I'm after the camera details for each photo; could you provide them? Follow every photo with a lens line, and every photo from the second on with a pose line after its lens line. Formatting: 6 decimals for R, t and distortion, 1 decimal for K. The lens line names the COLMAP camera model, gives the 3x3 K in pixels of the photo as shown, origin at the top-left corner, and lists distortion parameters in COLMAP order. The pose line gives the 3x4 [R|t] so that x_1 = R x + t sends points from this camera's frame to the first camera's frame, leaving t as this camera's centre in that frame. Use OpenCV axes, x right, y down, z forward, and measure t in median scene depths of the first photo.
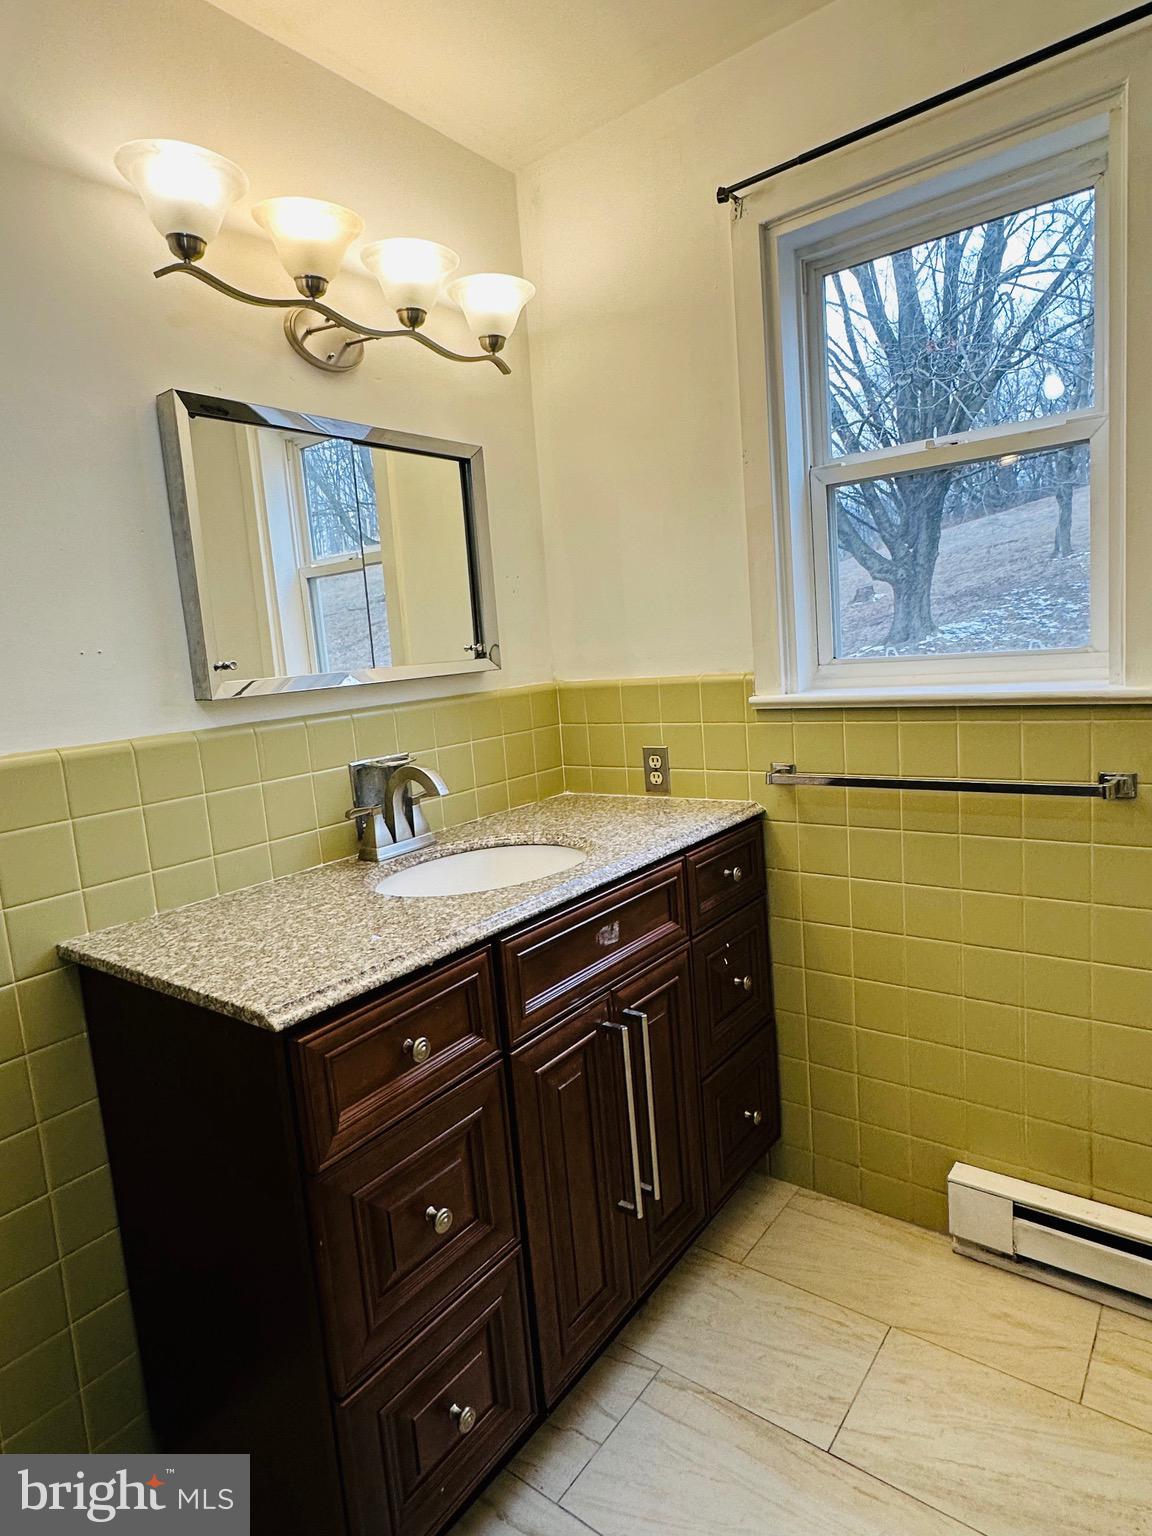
lens RADIAL K [[881.0, 0, 575.7], [0, 881.0, 762.9], [0, 0, 1]] dist [0.017936, 0.000337]
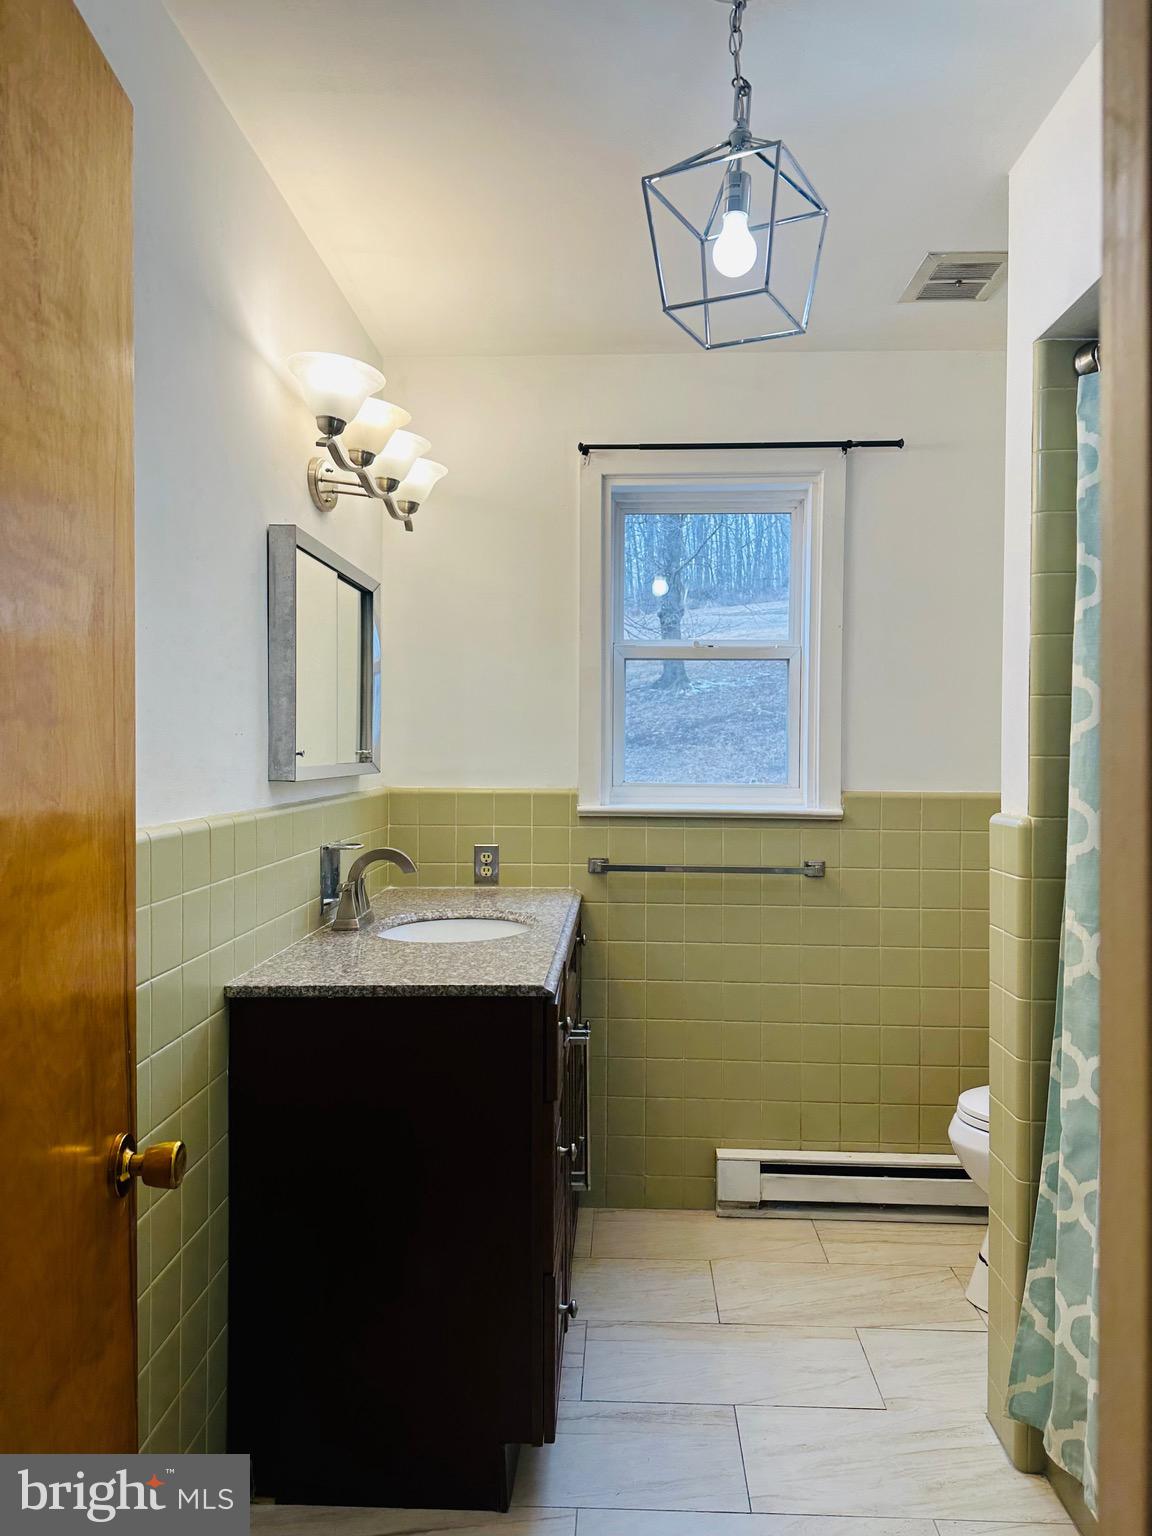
lens RADIAL K [[1061.3, 0, 570.9], [0, 1061.3, 776.1], [0, 0, 1]] dist [0.146364, -0.266848]
pose [[0.820862, 0.065543, 0.567353, -0.750692], [0.010026, 0.991586, -0.129057, 0.089307], [-0.571038, 0.111627, 0.813299, -0.302580]]
